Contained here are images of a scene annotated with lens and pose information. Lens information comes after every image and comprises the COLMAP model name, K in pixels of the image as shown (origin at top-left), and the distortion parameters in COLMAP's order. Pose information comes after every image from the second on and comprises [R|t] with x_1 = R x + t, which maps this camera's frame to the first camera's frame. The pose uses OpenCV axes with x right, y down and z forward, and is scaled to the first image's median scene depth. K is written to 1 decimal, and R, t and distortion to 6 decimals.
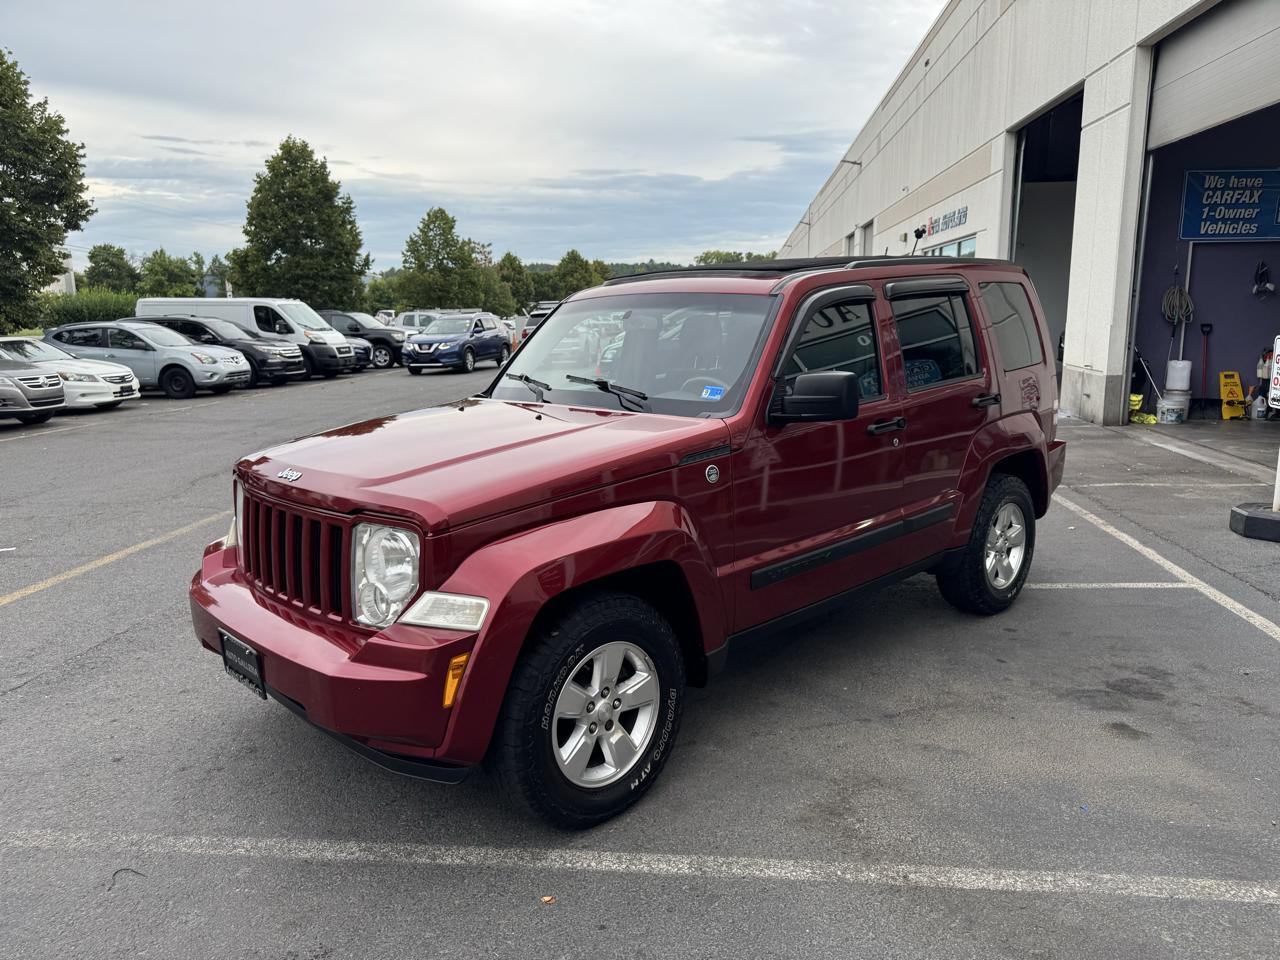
lens RADIAL K [[892.8, 0, 640.0], [0, 892.8, 480.0], [0, 0, 1]] dist [0.044811, -0.062400]
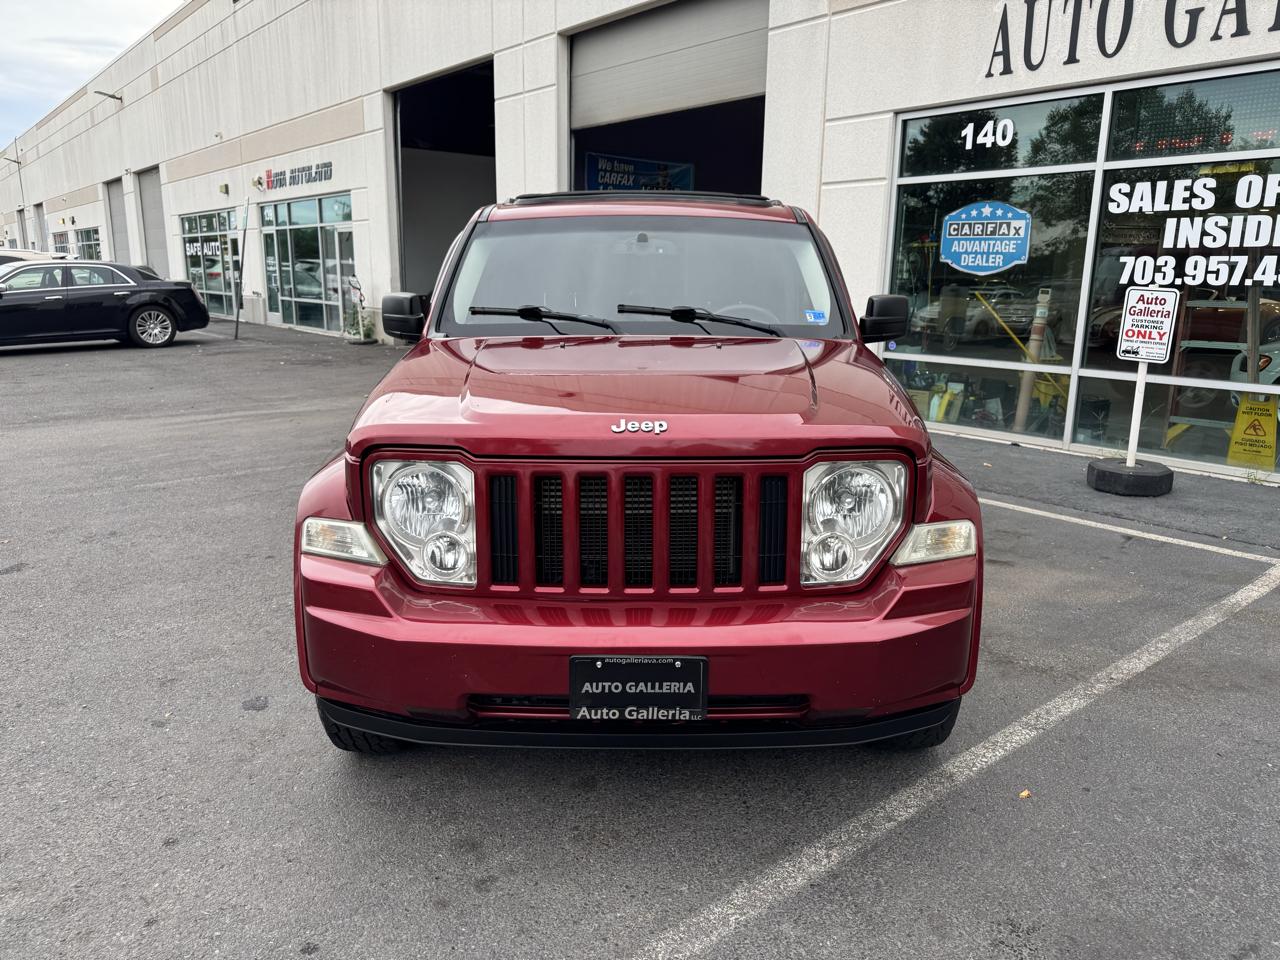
lens RADIAL K [[898.8, 0, 644.8], [0, 898.8, 478.7], [0, 0, 1]] dist [0.015196, -0.031011]
pose [[0.701846, -0.134703, 0.699476, -0.438961], [0.109137, 0.990698, 0.081279, -0.010958], [-0.703918, 0.019293, 0.710019, 0.226154]]
